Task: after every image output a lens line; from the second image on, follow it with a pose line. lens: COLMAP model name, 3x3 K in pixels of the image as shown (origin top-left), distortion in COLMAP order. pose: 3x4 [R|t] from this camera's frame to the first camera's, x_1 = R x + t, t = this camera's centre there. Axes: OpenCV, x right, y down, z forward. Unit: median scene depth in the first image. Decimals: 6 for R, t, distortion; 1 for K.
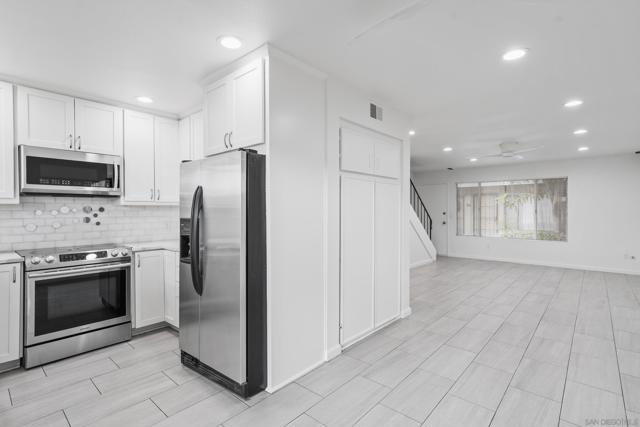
lens RADIAL K [[317.4, 0, 321.2], [0, 317.4, 210.0], [0, 0, 1]] dist [0.009507, 0.009468]
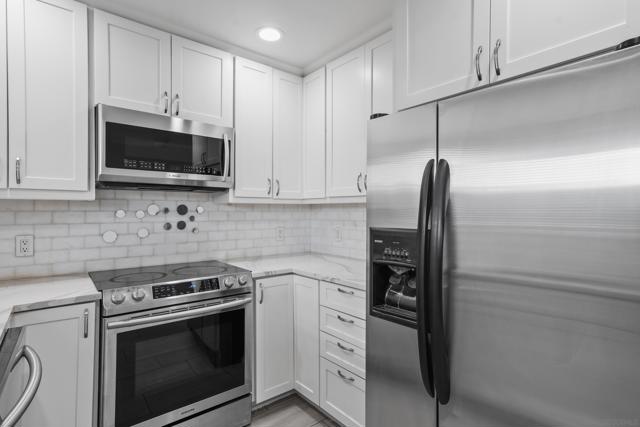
lens RADIAL K [[330.1, 0, 319.0], [0, 330.1, 208.5], [0, 0, 1]] dist [0.014601, 0.009240]
pose [[0.987434, 0.004198, -0.157974, -0.363696], [-0.005395, 0.999960, -0.007154, -0.000770], [0.157937, 0.007916, 0.987417, 0.386637]]
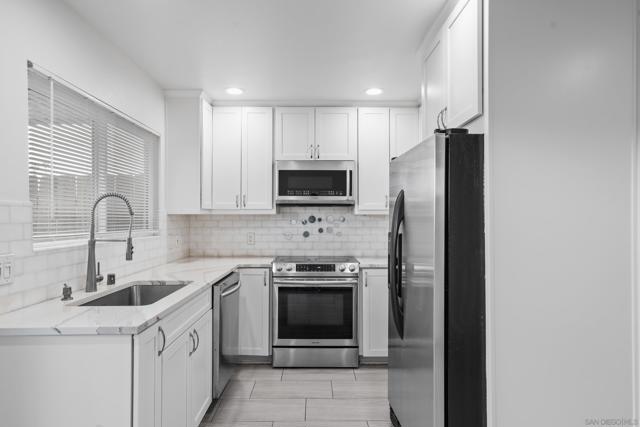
lens RADIAL K [[390.2, 0, 307.8], [0, 390.2, 213.8], [0, 0, 1]] dist [0.022173, 0.000082]
pose [[0.659378, -0.004506, -0.751798, 0.122900], [-0.003024, 0.999958, -0.008646, -0.008407], [0.751805, 0.007974, 0.659337, 0.181179]]
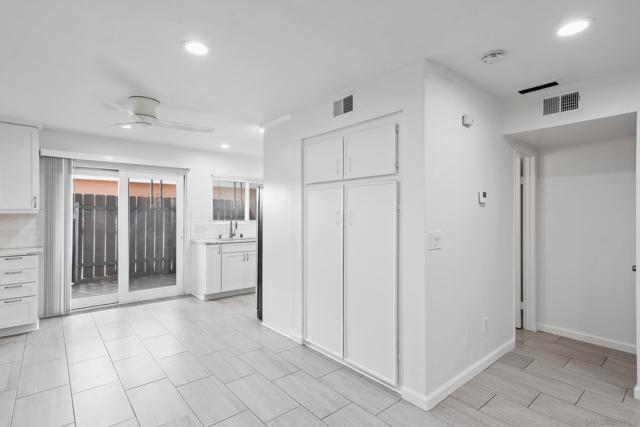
lens RADIAL K [[317.4, 0, 319.7], [0, 317.4, 214.9], [0, 0, 1]] dist [0.009507, 0.009468]
pose [[-0.150154, 0.006272, -0.988643, 1.089760], [-0.002900, 0.999973, 0.006784, -0.024590], [0.988658, 0.003885, -0.150132, 1.135567]]
